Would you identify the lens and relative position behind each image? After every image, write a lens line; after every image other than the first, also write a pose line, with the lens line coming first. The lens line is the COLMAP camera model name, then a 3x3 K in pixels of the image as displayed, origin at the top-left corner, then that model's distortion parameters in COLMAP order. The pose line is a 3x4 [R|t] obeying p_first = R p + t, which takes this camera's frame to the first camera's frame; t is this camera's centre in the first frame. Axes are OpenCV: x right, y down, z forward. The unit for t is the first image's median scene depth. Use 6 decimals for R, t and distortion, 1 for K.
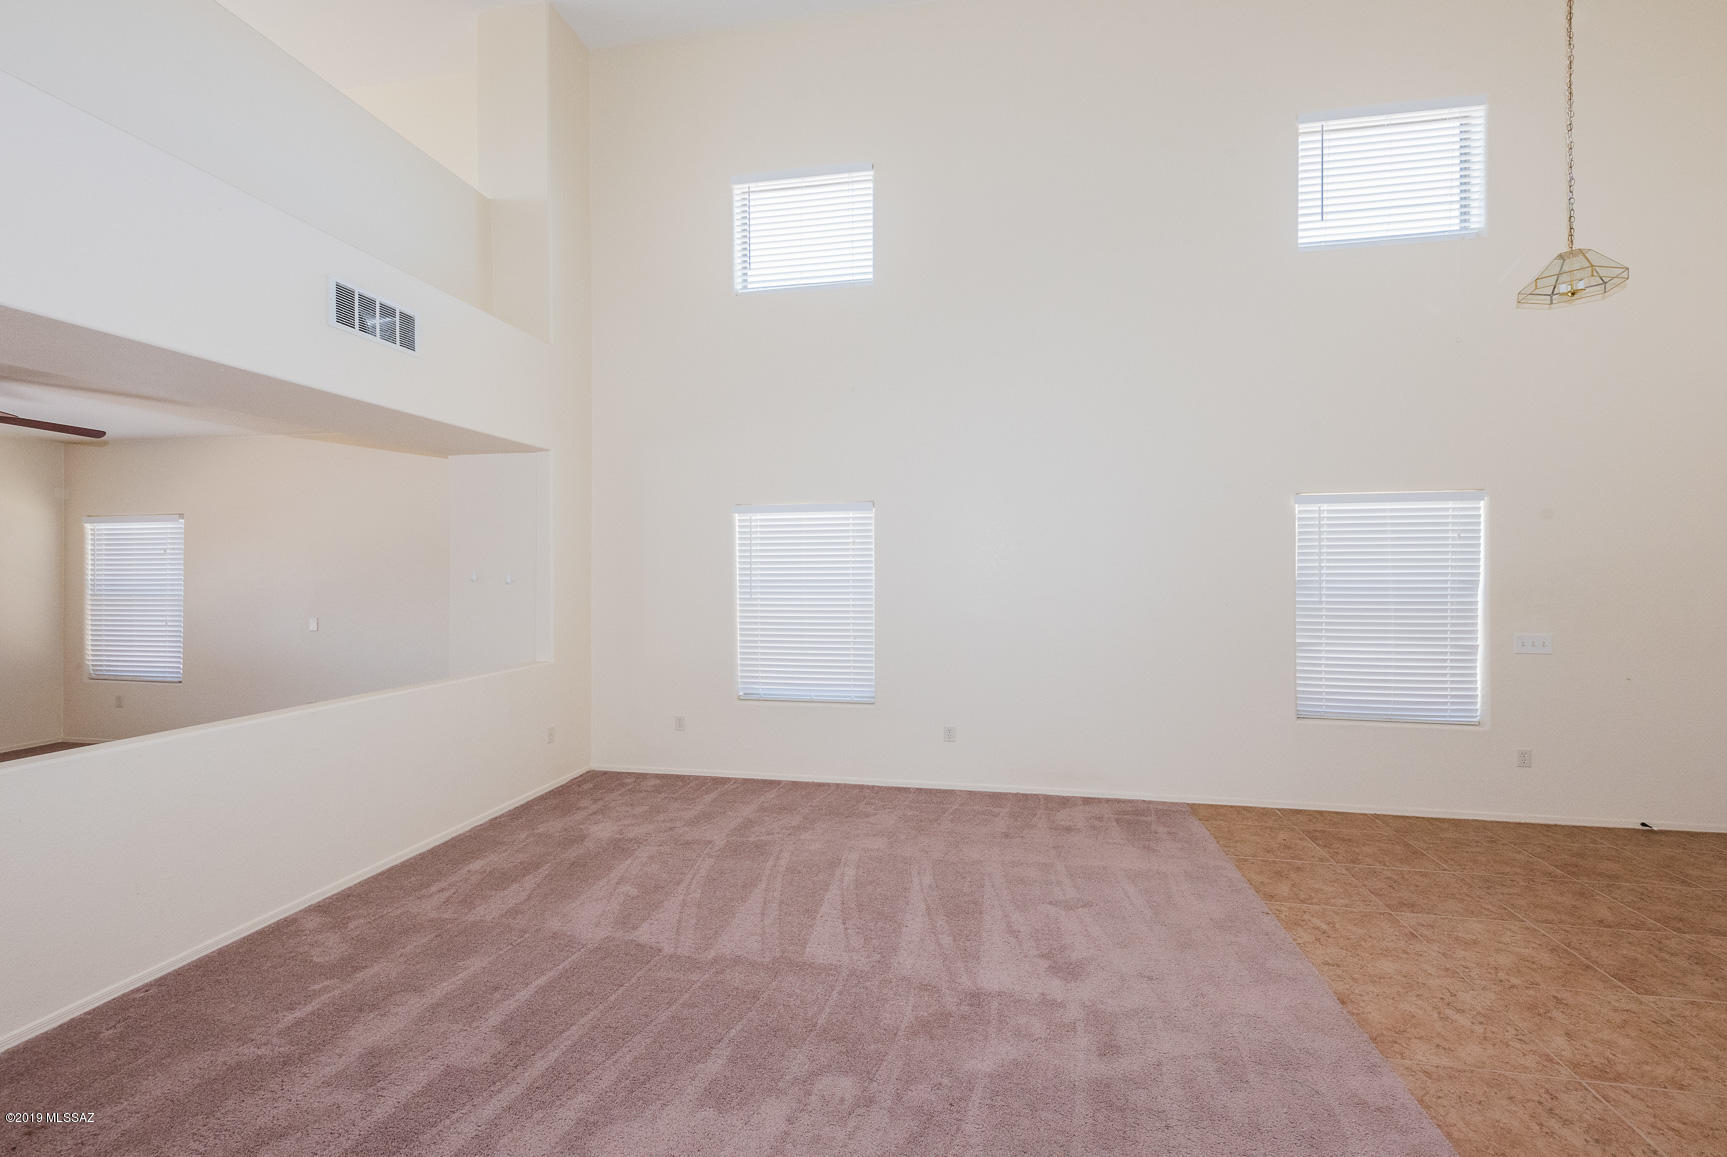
lens RADIAL K [[708.8, 0, 866.3], [0, 708.8, 573.9], [0, 0, 1]] dist [0.001663, -0.000299]
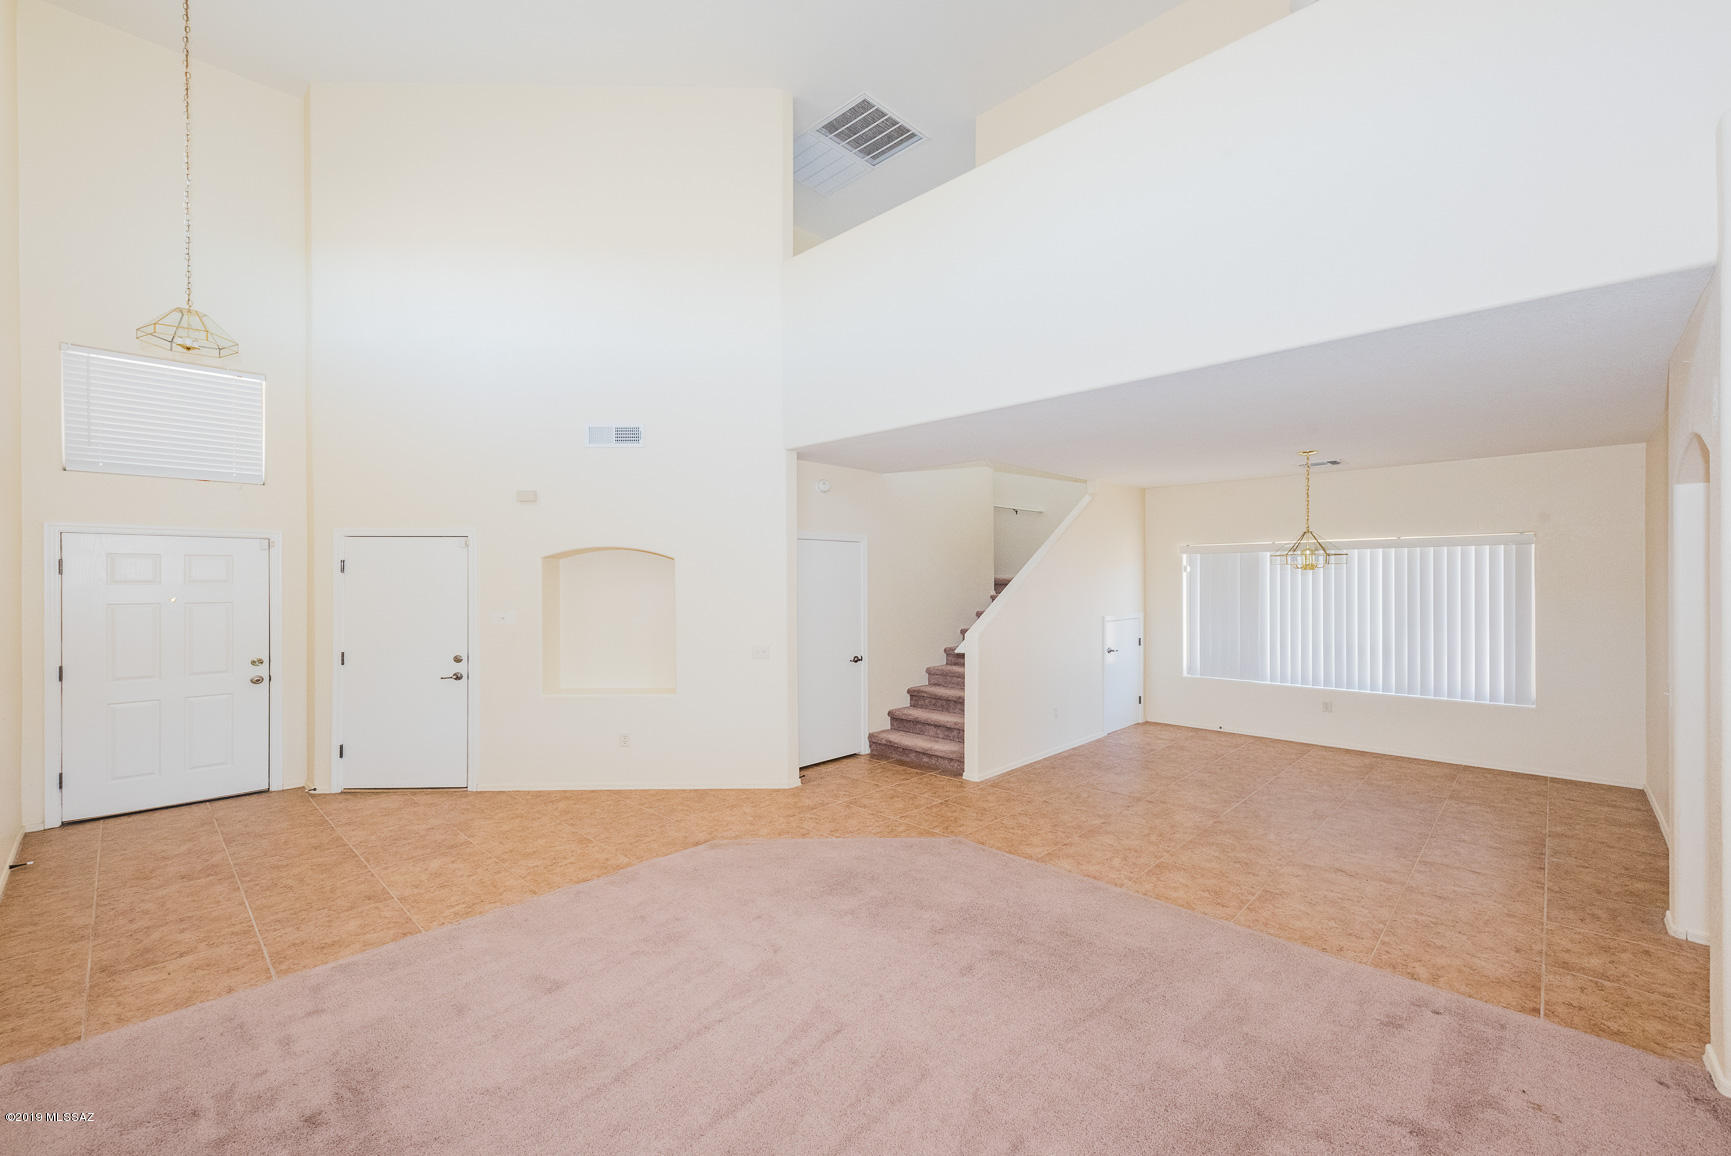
lens RADIAL K [[710.5, 0, 868.3], [0, 710.5, 573.4], [0, 0, 1]] dist [0.001663, -0.000299]
pose [[-0.843719, 0.008861, 0.536712, -0.410118], [0.005058, 0.999951, -0.008557, -0.032632], [-0.536761, -0.004505, -0.843722, 1.176983]]
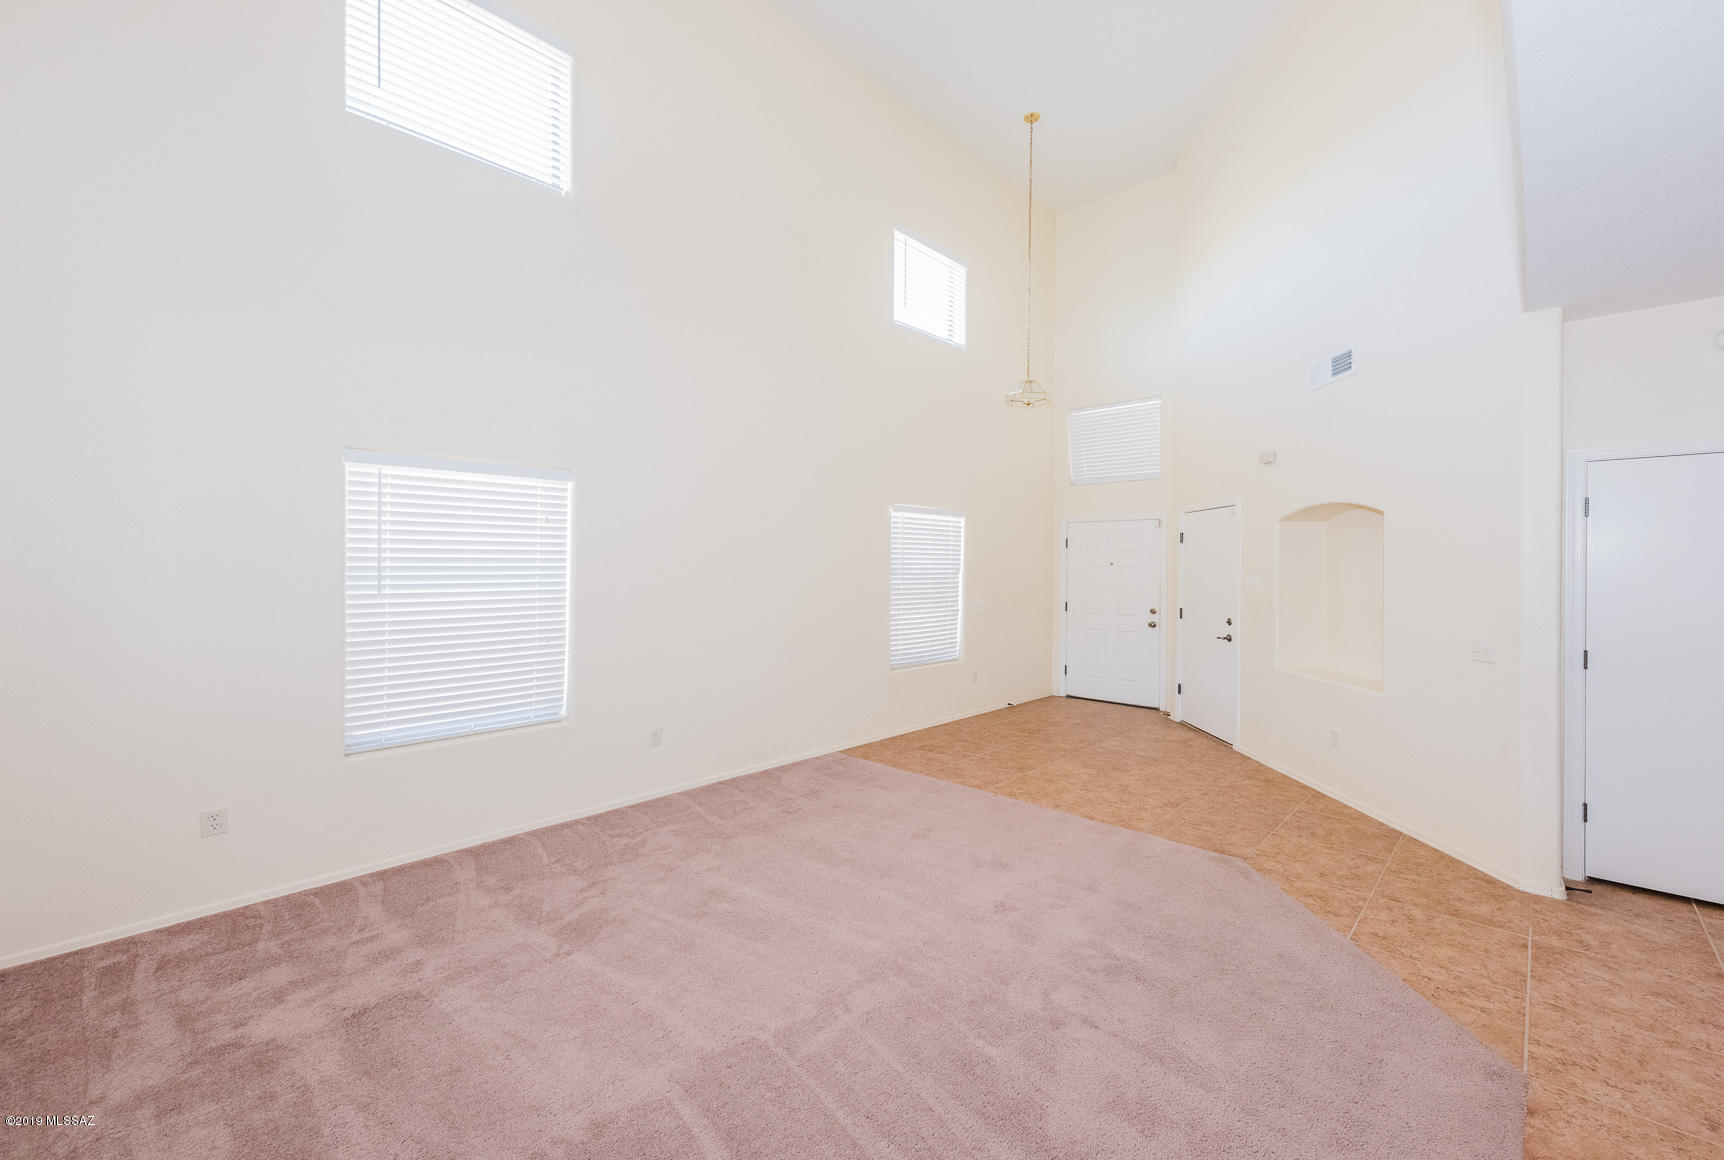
lens RADIAL K [[714.9, 0, 890.8], [0, 714.9, 569.6], [0, 0, 1]] dist [0.001372, -0.000654]
pose [[0.518037, -0.000910, 0.855358, -0.598053], [-0.006295, 0.999968, 0.004876, 0.006000], [-0.855335, -0.007910, 0.518015, 0.317581]]
